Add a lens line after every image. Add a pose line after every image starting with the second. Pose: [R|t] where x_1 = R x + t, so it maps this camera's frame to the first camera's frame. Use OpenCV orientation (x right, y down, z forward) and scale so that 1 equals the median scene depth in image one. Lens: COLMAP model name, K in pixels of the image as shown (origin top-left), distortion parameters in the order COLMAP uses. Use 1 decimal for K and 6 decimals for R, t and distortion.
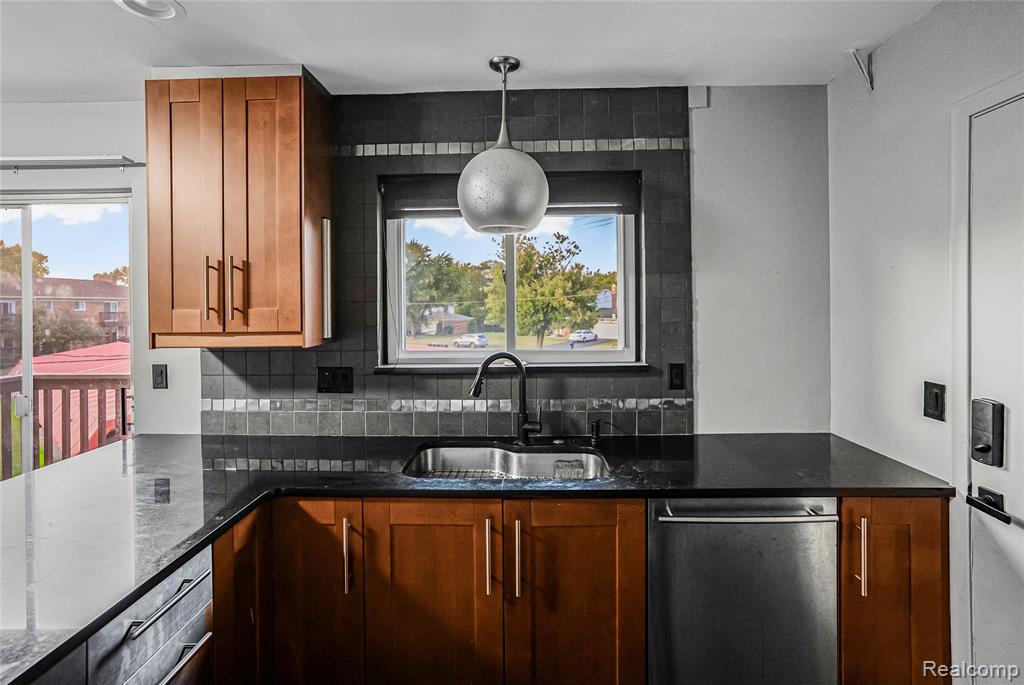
lens RADIAL K [[517.0, 0, 497.8], [0, 517.0, 300.8], [0, 0, 1]] dist [-0.014182, 0.006395]
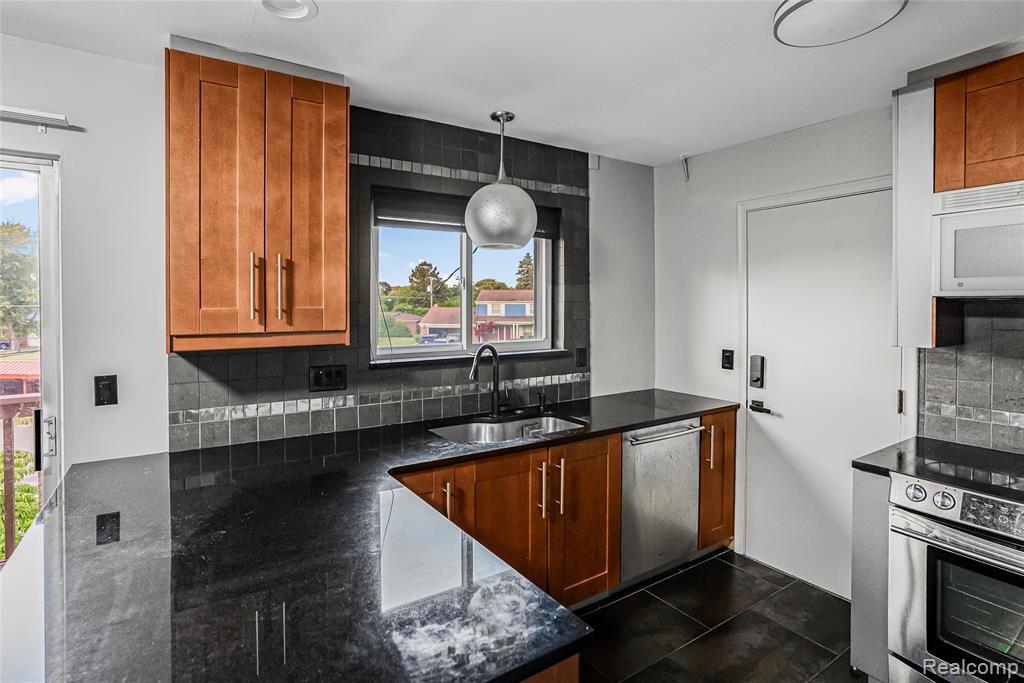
lens RADIAL K [[517.0, 0, 521.2], [0, 517.0, 305.9], [0, 0, 1]] dist [-0.014182, 0.006395]
pose [[0.816092, 0.005571, 0.577894, -0.611548], [-0.006851, 0.999977, 0.000035, 0.007265], [-0.577881, -0.003988, 0.816111, -0.058729]]
